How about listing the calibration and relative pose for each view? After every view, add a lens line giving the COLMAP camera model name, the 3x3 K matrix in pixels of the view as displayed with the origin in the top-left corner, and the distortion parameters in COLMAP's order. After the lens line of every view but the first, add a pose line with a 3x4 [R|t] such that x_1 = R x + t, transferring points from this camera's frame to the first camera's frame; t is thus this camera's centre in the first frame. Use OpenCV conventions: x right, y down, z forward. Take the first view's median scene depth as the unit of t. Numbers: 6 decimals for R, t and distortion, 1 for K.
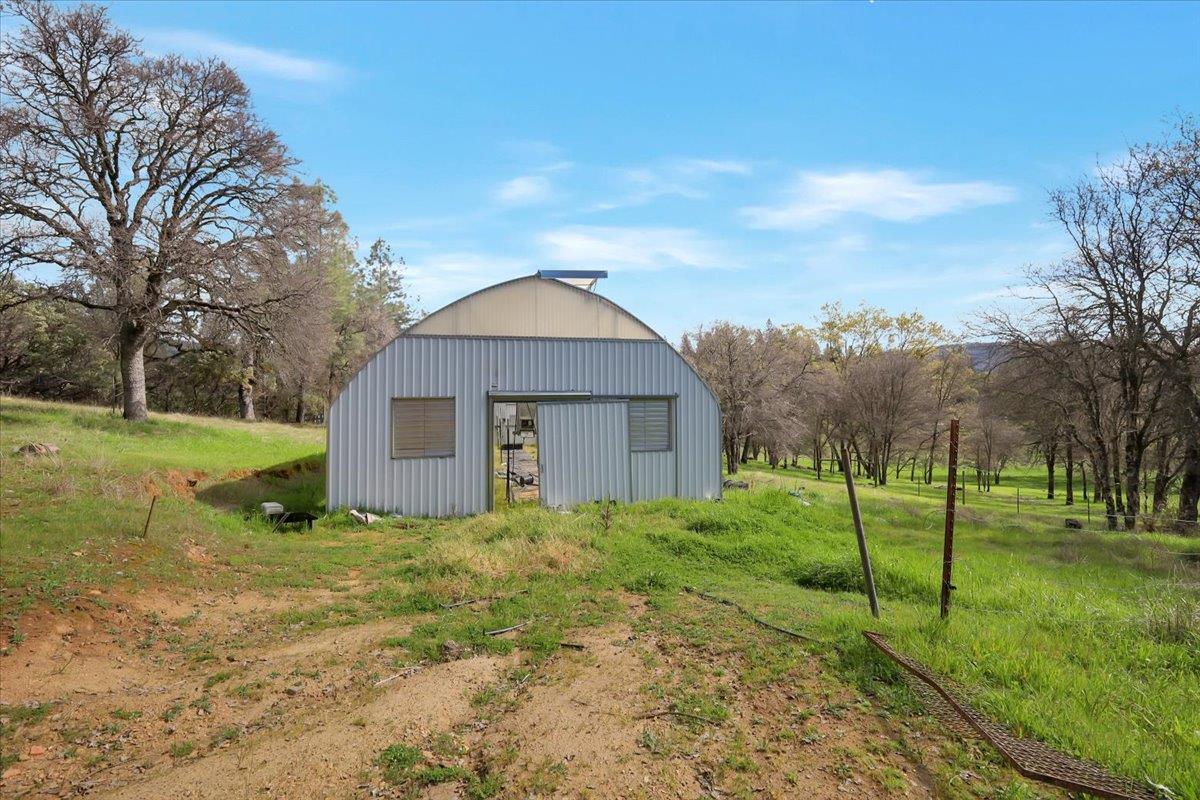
lens RADIAL K [[530.9, 0, 600.0], [0, 530.9, 400.0], [0, 0, 1]] dist [-0.000534, -0.000308]
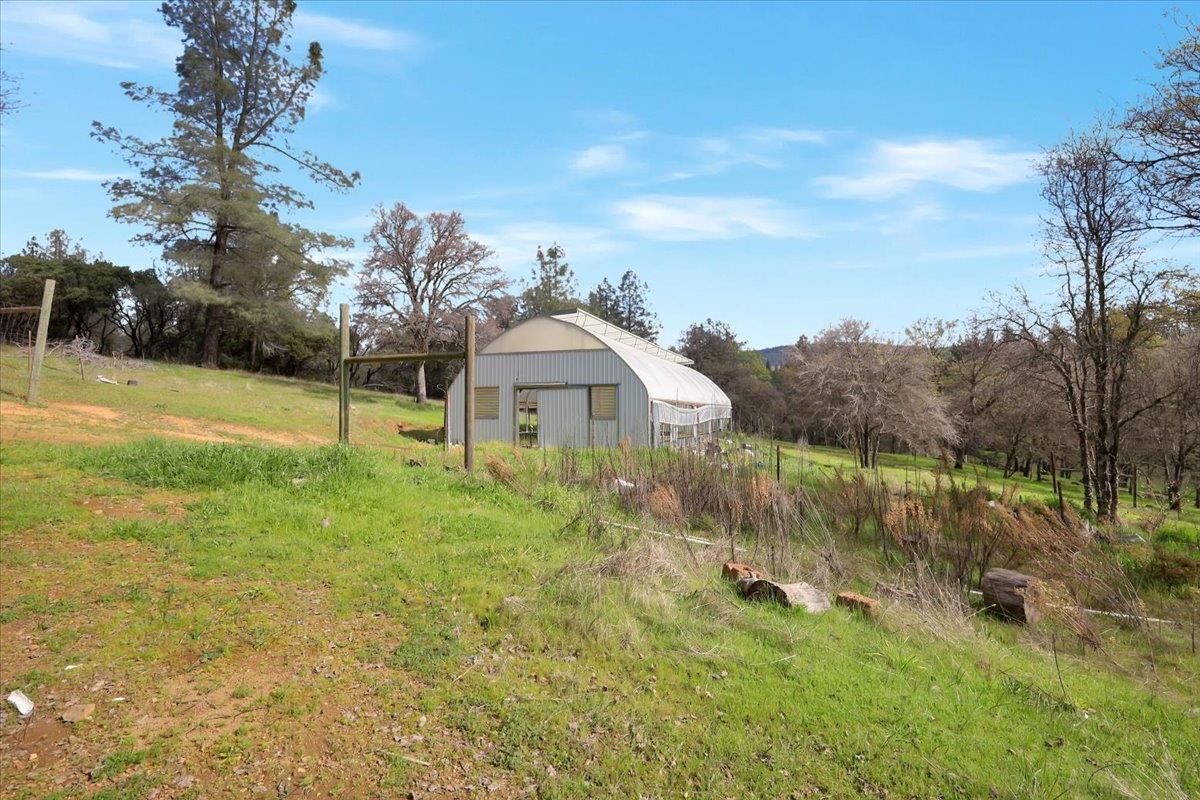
lens RADIAL K [[530.9, 0, 600.0], [0, 530.9, 400.0], [0, 0, 1]] dist [-0.000534, -0.000308]
pose [[0.831444, -0.001387, -0.555607, 0.957841], [-0.003755, 0.999960, -0.008115, 0.051107], [0.555596, 0.008834, 0.831405, -0.310178]]
